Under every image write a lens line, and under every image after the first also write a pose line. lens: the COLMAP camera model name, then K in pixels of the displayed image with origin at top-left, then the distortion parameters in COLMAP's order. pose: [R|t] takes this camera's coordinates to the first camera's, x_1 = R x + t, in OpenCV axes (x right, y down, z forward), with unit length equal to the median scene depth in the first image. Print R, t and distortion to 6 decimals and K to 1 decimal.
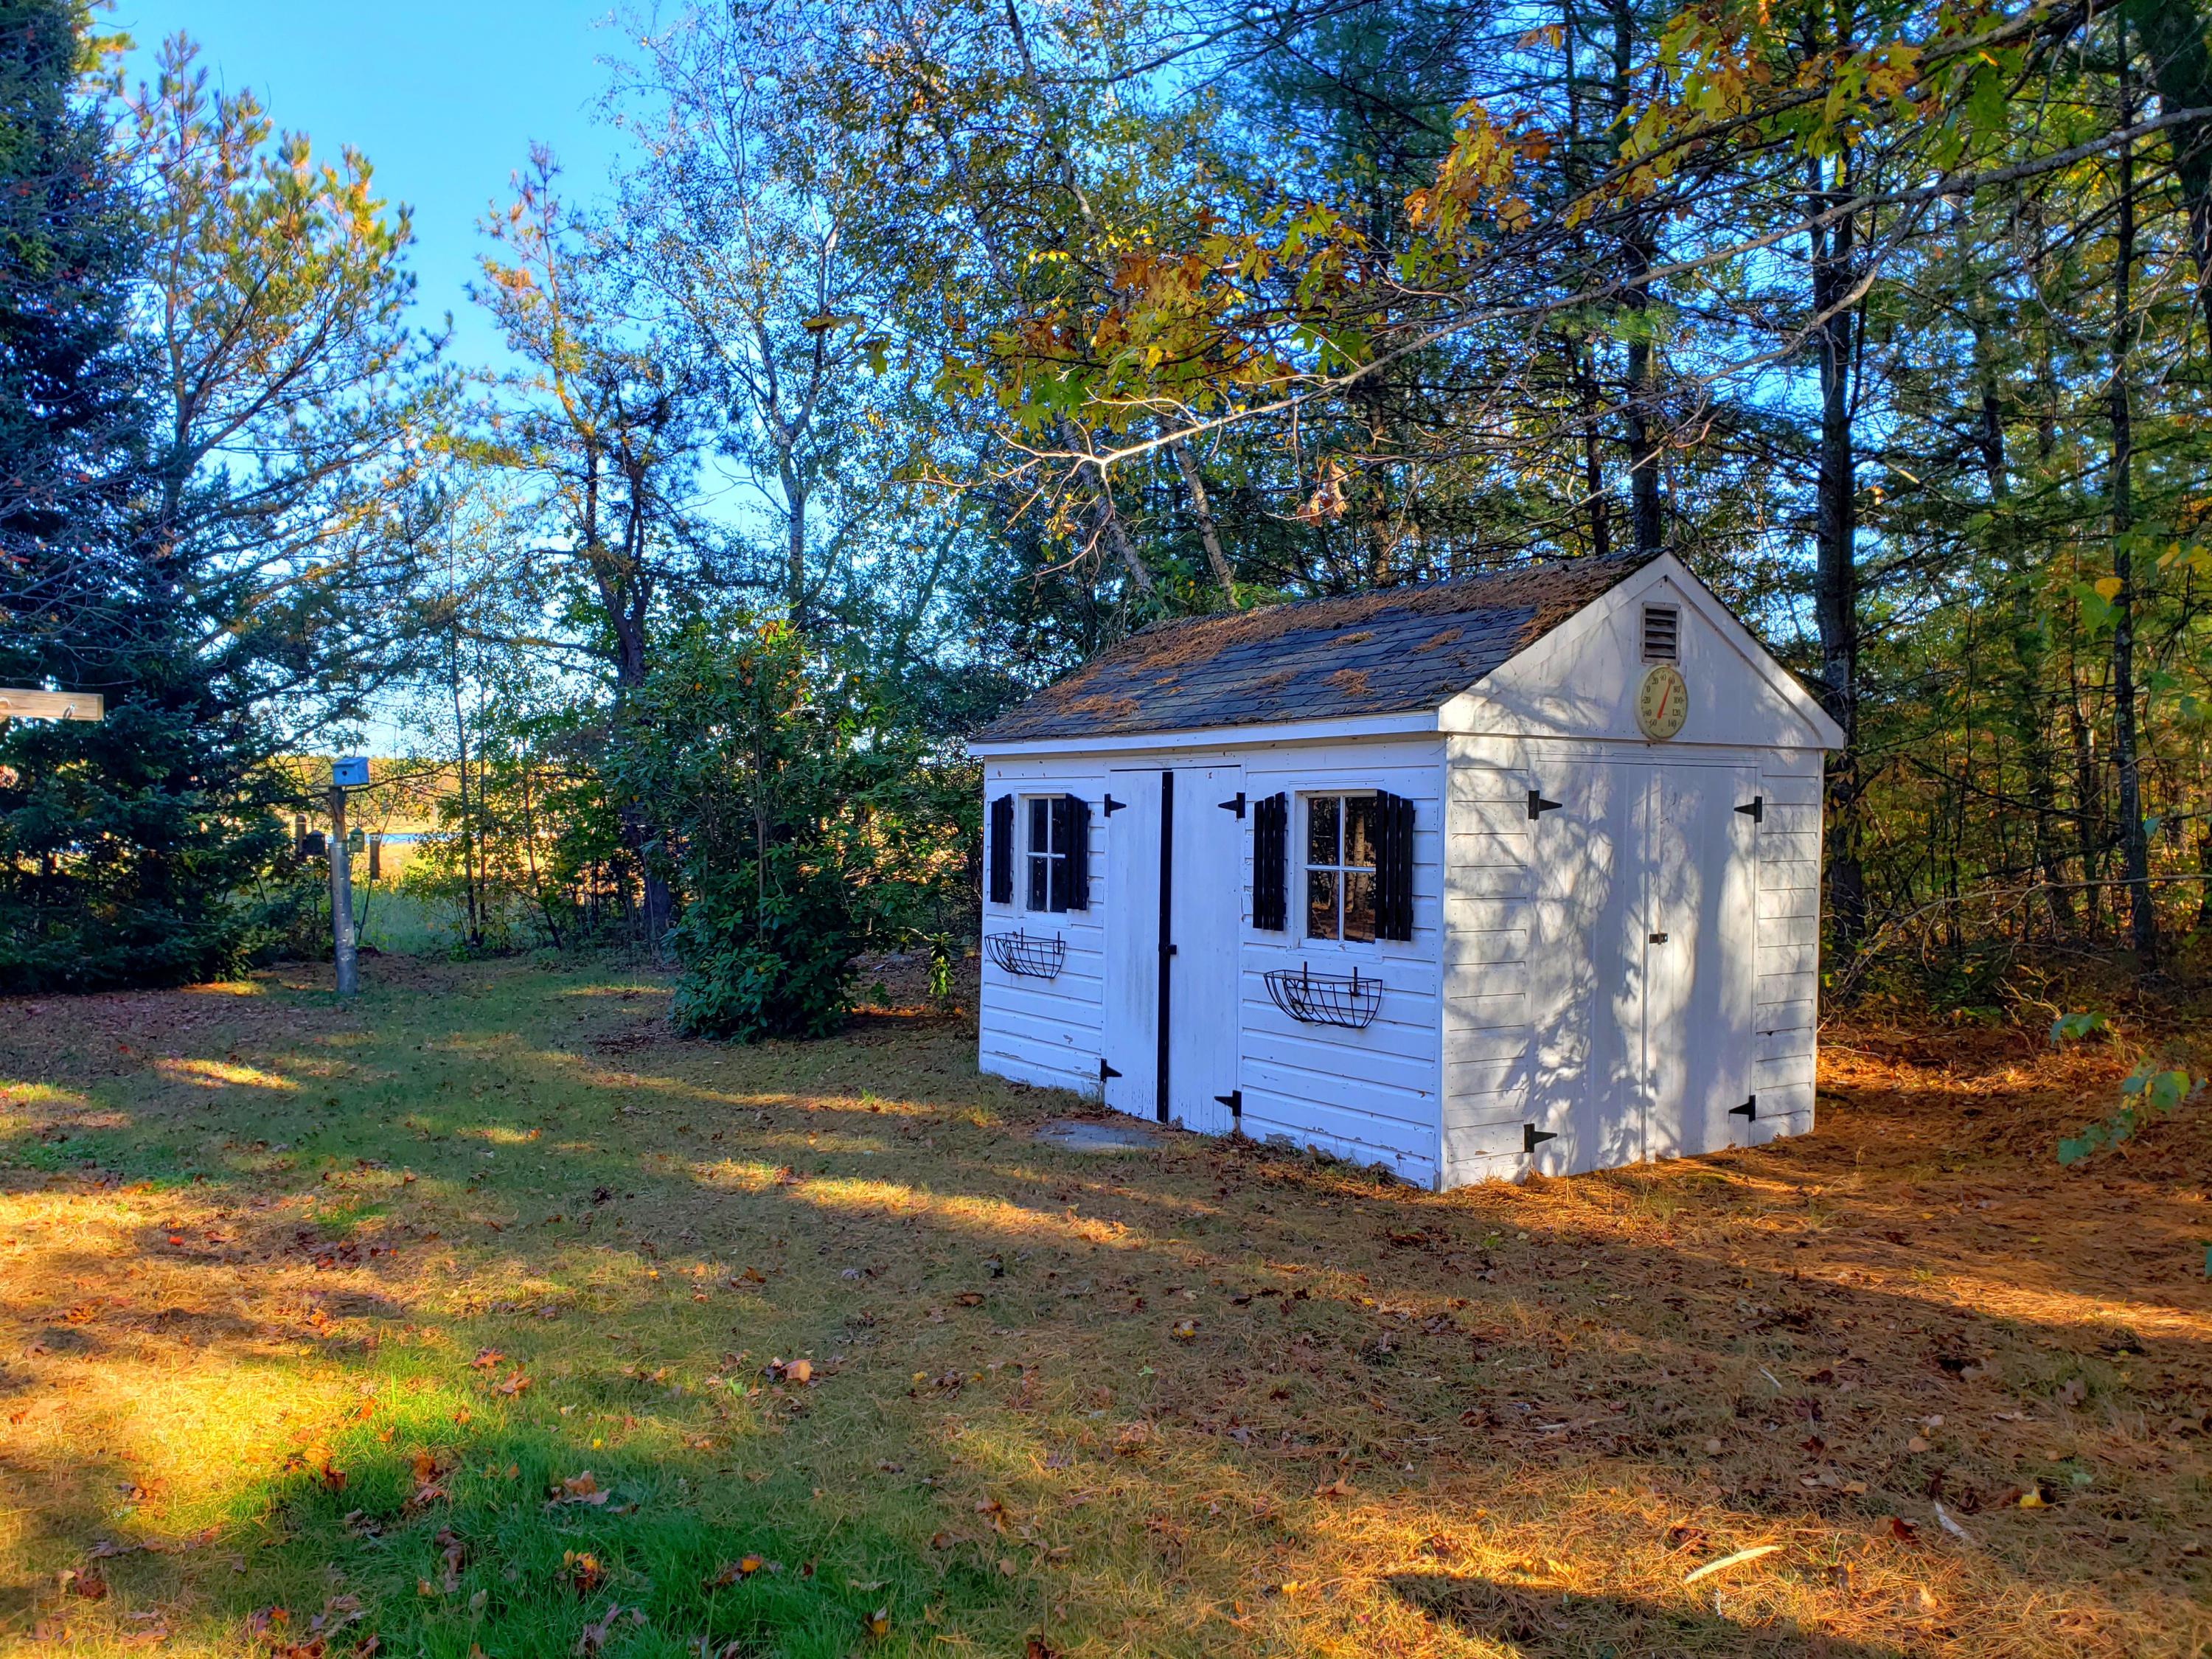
lens RADIAL K [[1681.7, 0, 1108.8], [0, 1681.7, 827.7], [0, 0, 1]] dist [0.048719, 0.001869]
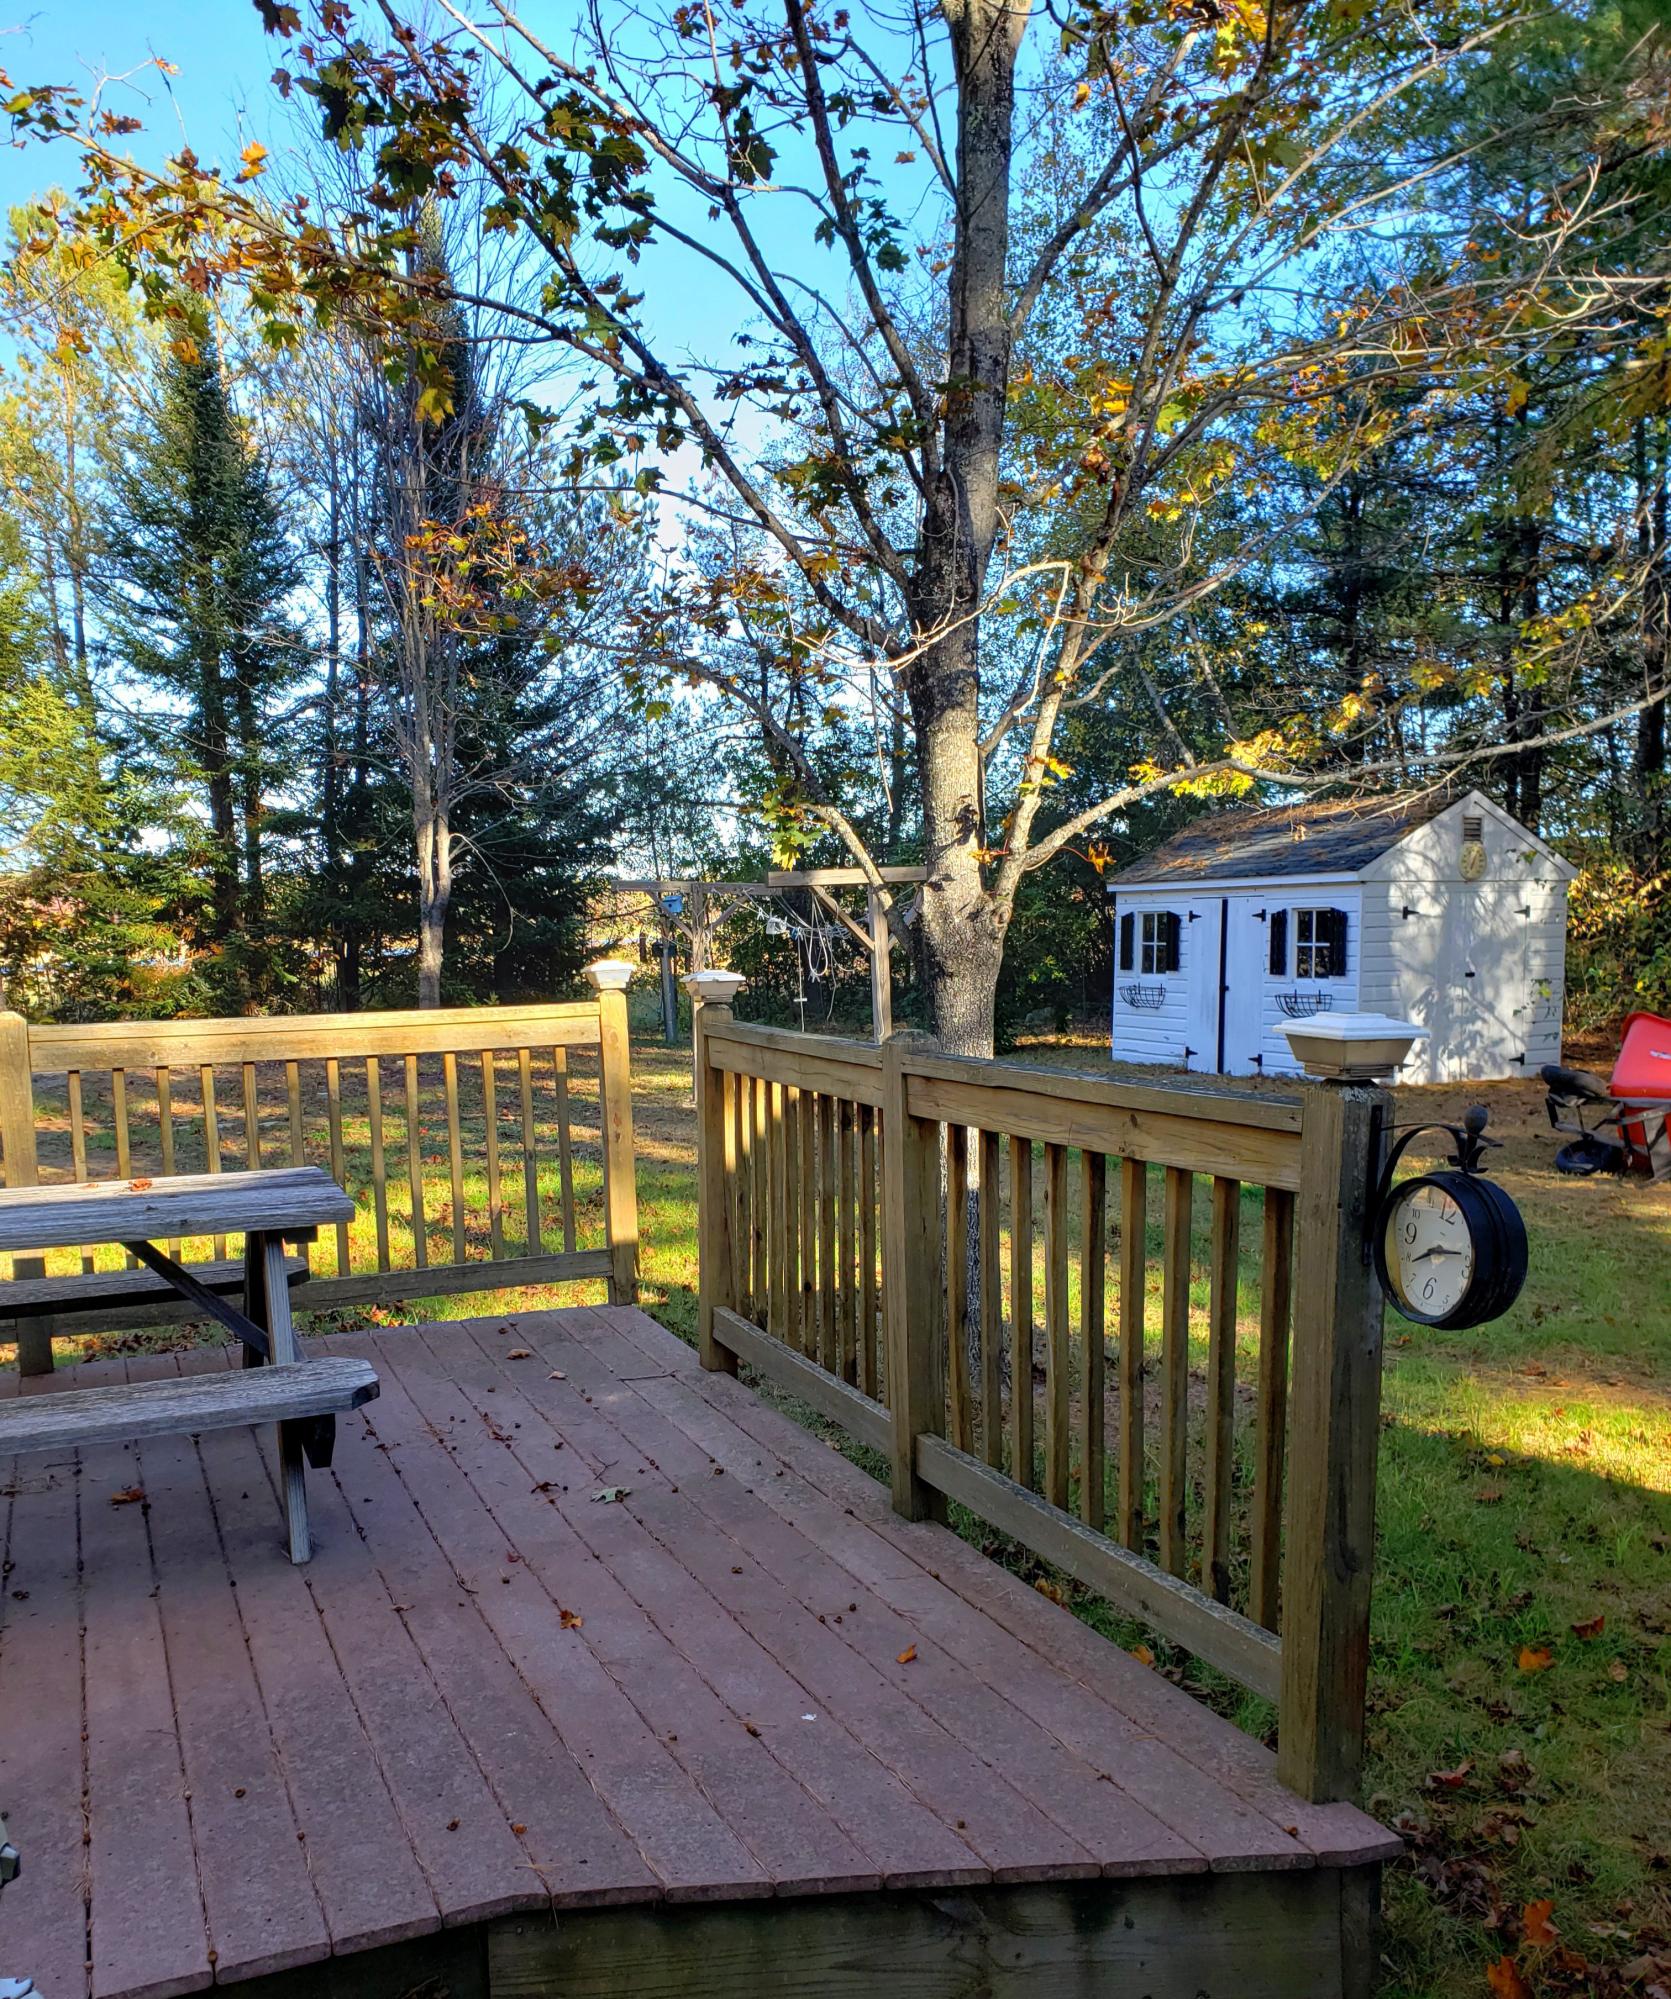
lens RADIAL K [[1686.7, 0, 790.8], [0, 1686.7, 1109.8], [0, 0, 1]] dist [0.003986, 0.023508]
pose [[0.985286, 0.002682, -0.170894, -0.126580], [0.014833, 0.994763, 0.101128, 0.005052], [0.170271, -0.102175, 0.980086, -1.050385]]
